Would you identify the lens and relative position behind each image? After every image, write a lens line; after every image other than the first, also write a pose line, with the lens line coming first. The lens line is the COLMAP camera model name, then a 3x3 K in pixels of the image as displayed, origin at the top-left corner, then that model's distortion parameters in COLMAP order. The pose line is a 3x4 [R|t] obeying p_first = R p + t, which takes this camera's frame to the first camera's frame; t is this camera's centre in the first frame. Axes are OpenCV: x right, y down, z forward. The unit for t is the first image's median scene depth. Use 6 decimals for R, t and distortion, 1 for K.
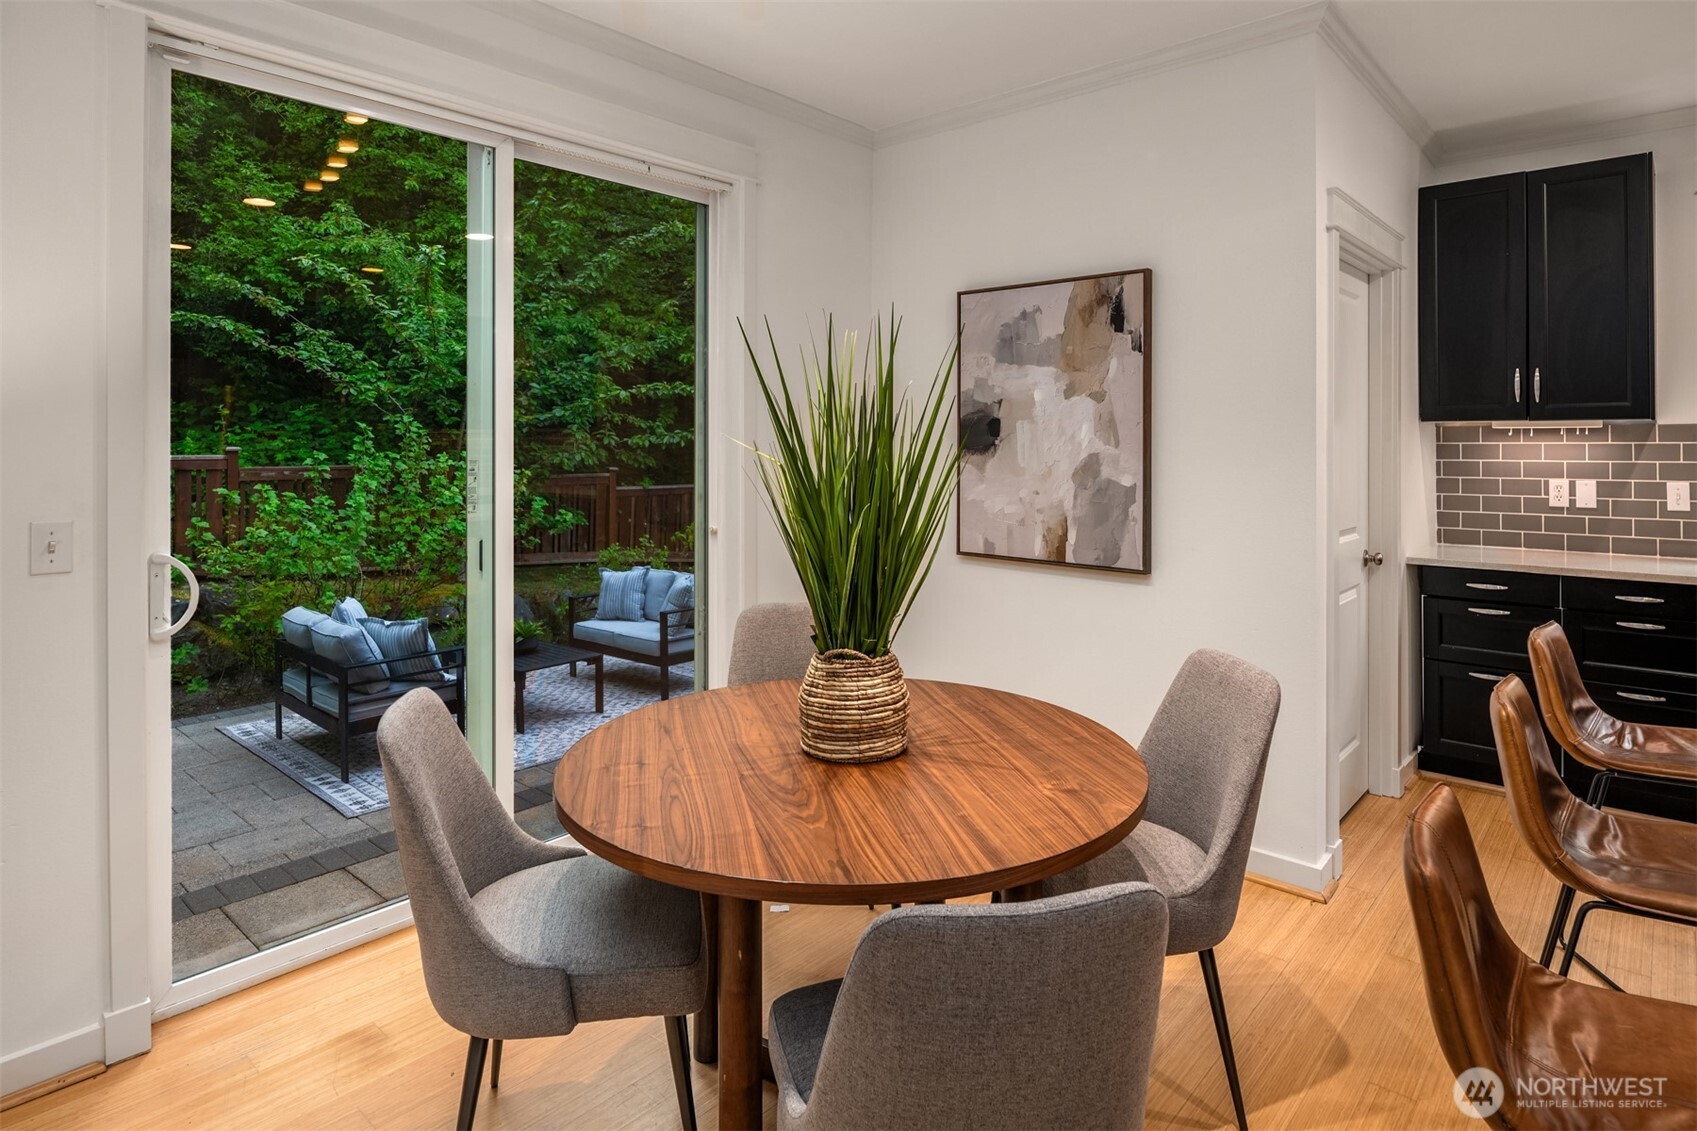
lens RADIAL K [[919.8, 0, 842.3], [0, 919.8, 558.9], [0, 0, 1]] dist [-0.008501, -0.001579]
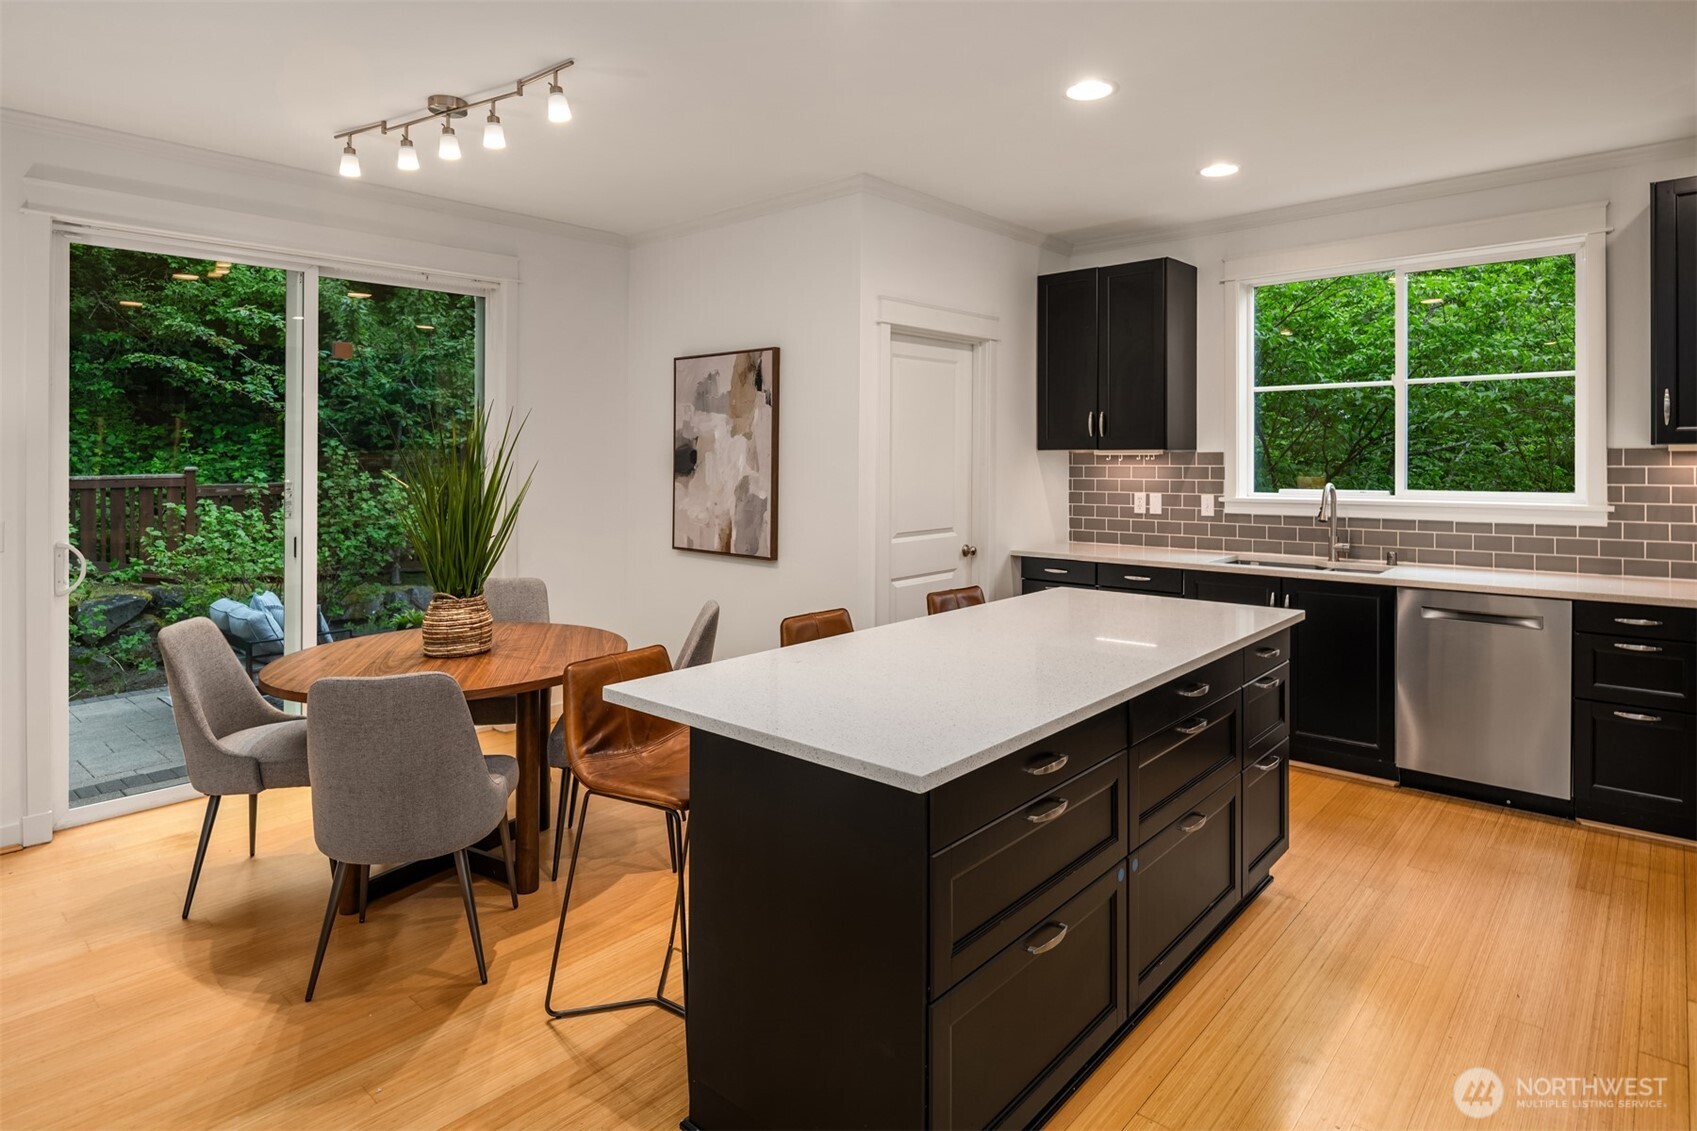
lens RADIAL K [[919.8, 0, 855.6], [0, 919.8, 566.8], [0, 0, 1]] dist [-0.008501, -0.001579]
pose [[0.999966, -0.003093, 0.007652, 0.379985], [0.003138, 0.999978, -0.005877, 0.030140], [-0.007634, 0.005901, 0.999953, -0.368087]]
